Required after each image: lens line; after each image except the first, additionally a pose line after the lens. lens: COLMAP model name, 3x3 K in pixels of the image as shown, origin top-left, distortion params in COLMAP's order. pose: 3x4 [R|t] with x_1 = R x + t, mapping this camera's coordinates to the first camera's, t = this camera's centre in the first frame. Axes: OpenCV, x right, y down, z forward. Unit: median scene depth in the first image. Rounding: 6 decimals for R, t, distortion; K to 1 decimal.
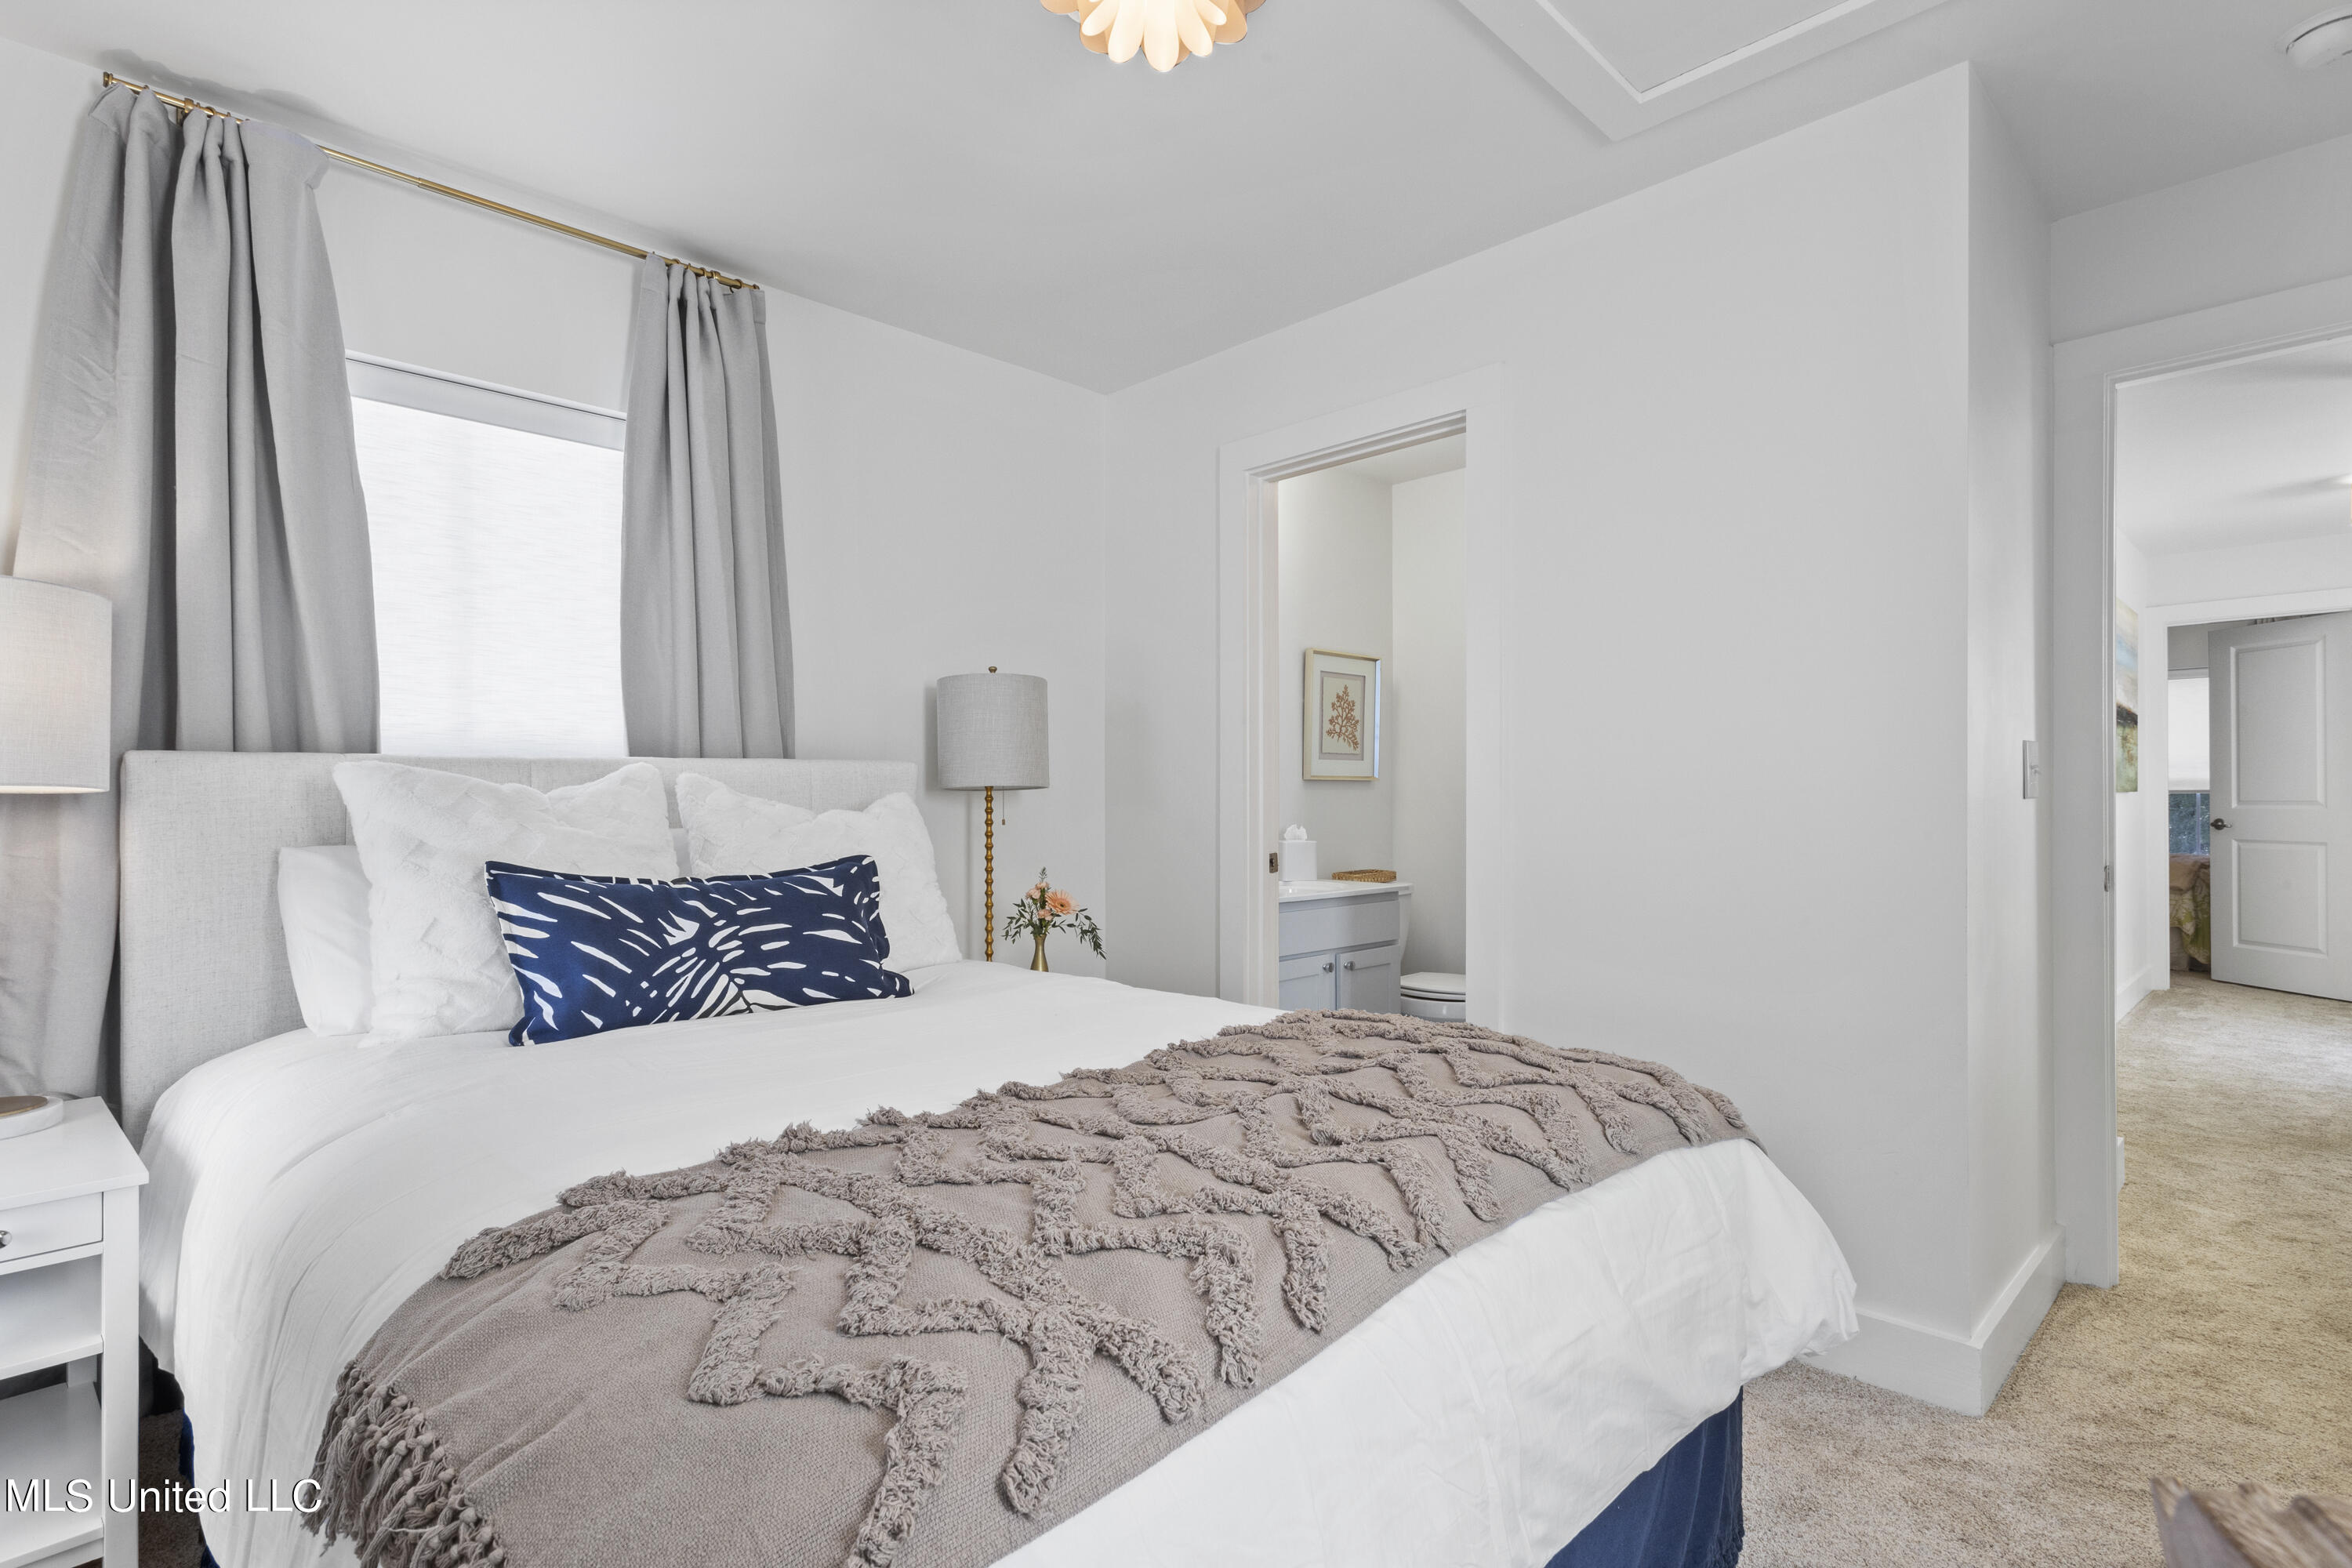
lens RADIAL K [[1137.9, 0, 1176.0], [0, 1137.9, 784.0], [0, 0, 1]] dist [0.001591, 0.000447]
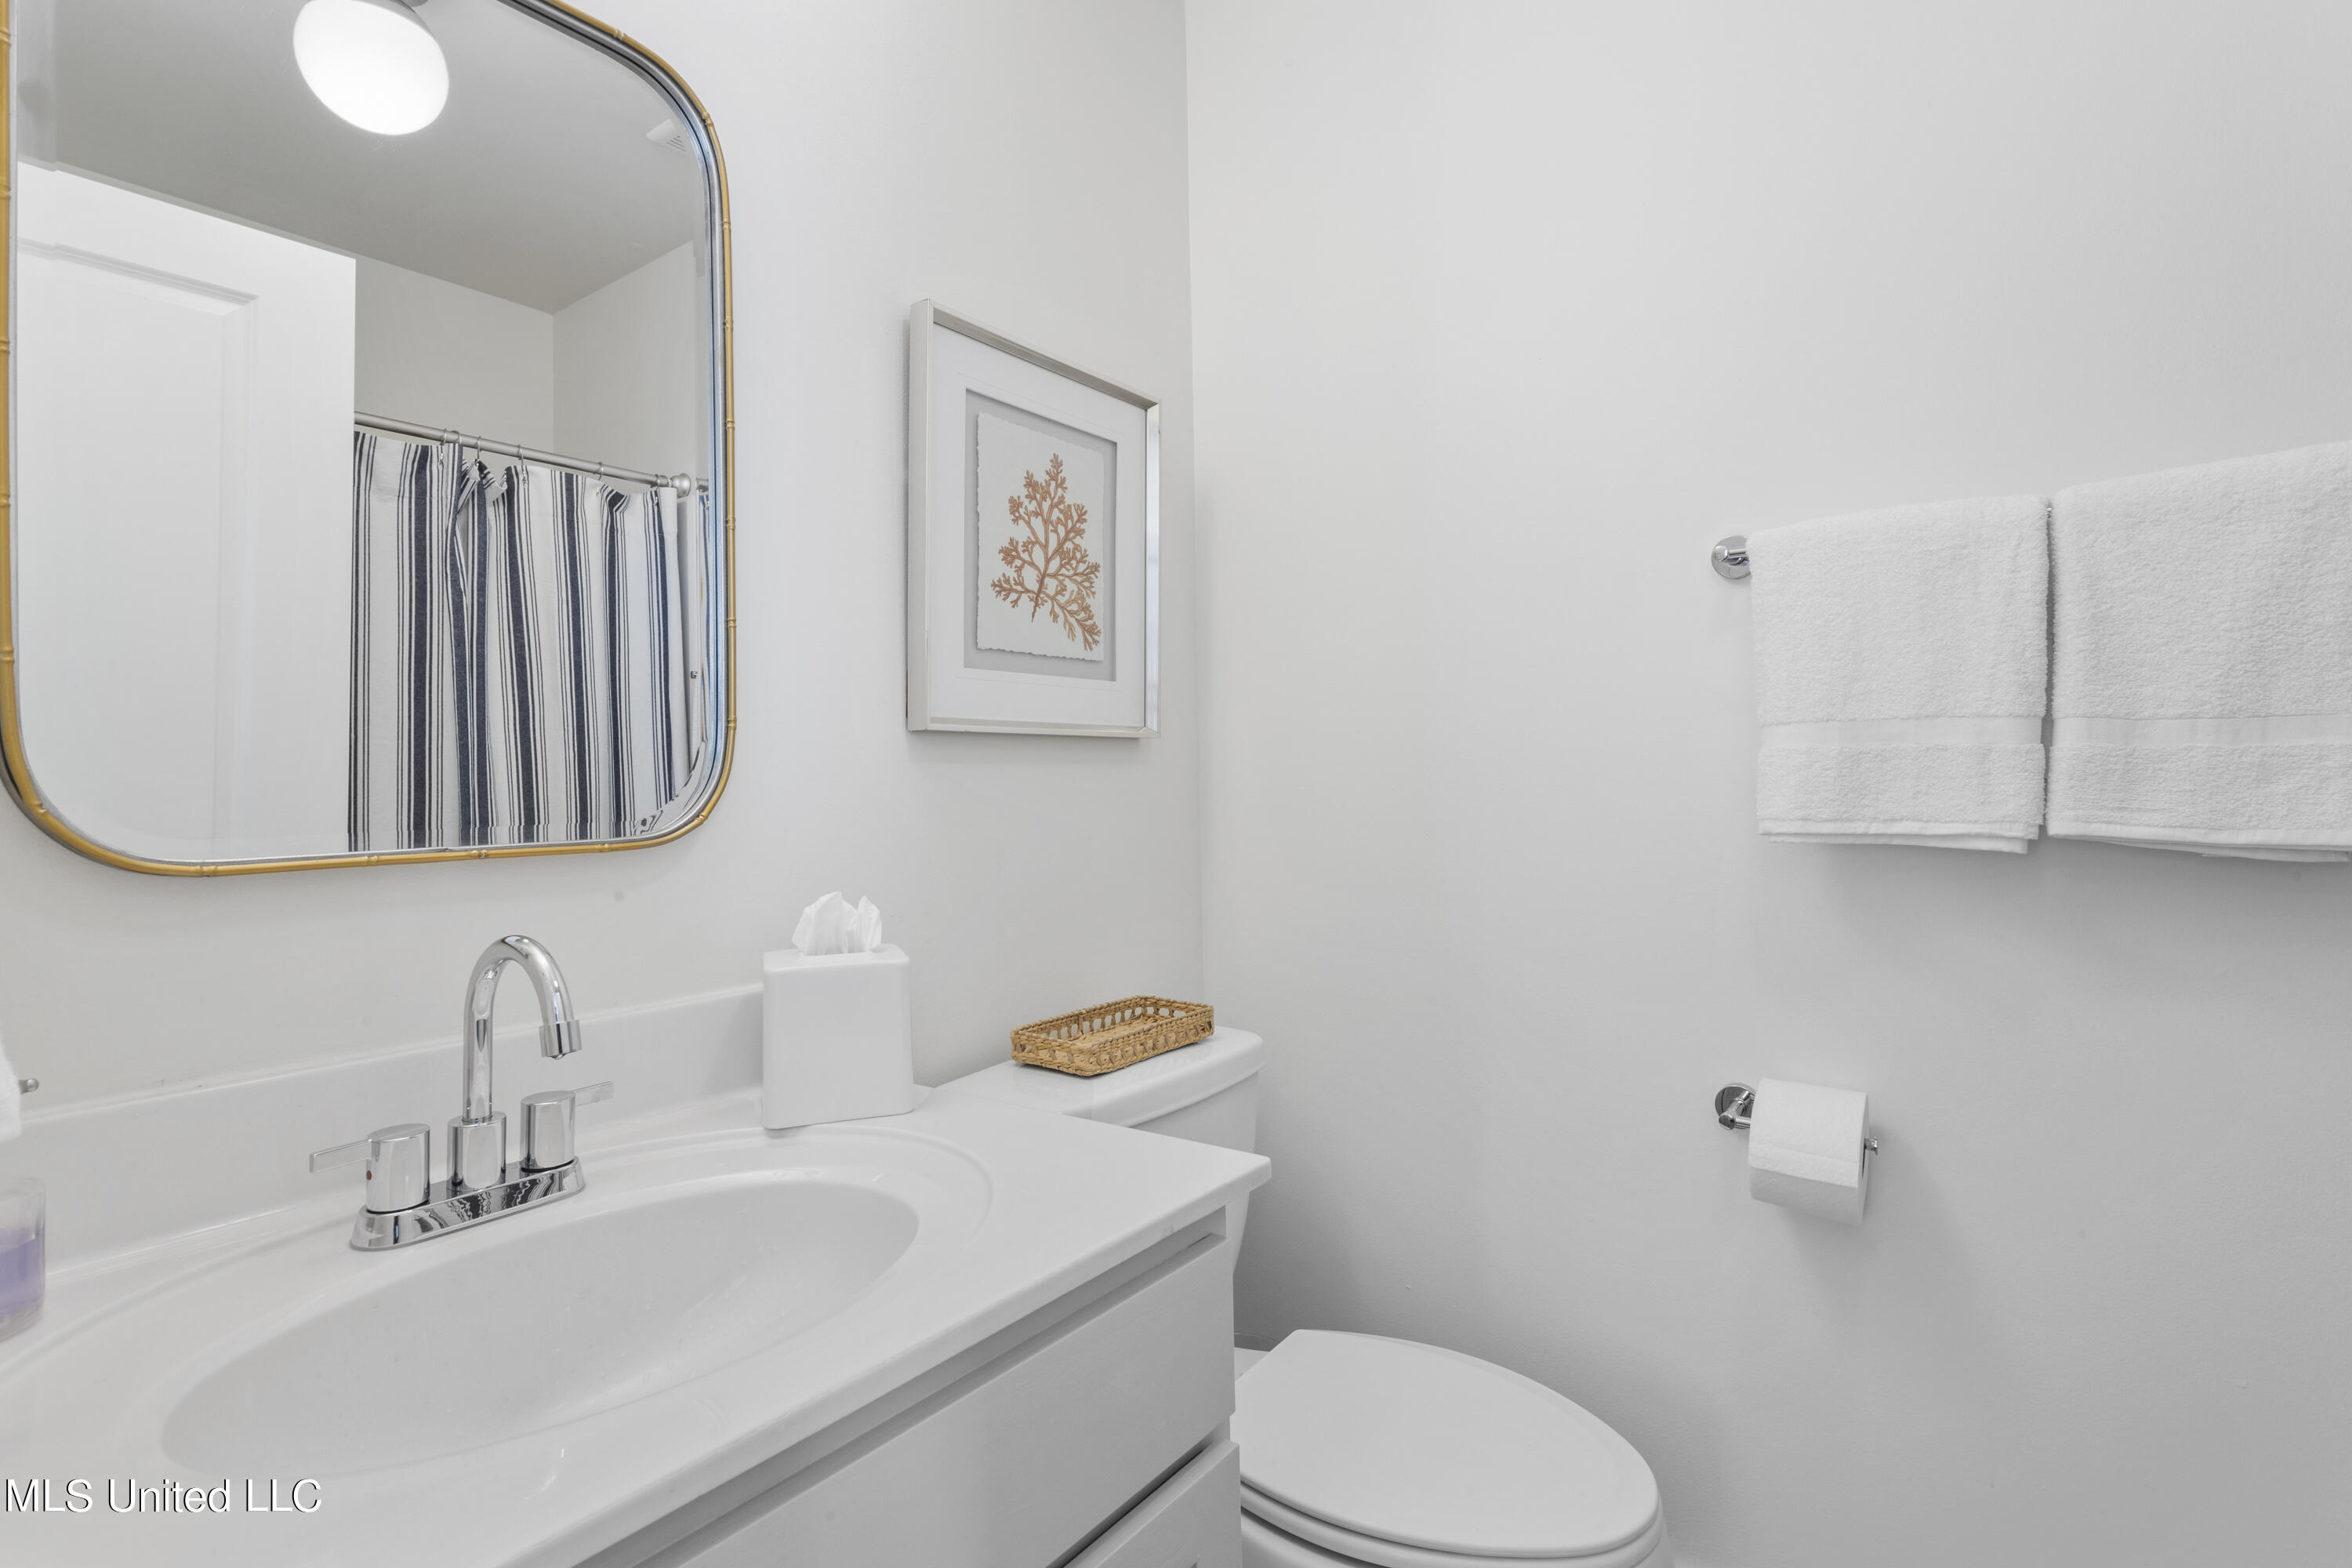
lens RADIAL K [[1137.9, 0, 1176.0], [0, 1137.9, 784.0], [0, 0, 1]] dist [0.001591, 0.000447]
pose [[0.987111, -0.021198, 0.158625, 0.129725], [0.020374, 0.999769, 0.006819, 0.009048], [-0.158733, -0.003499, 0.987315, 0.665934]]
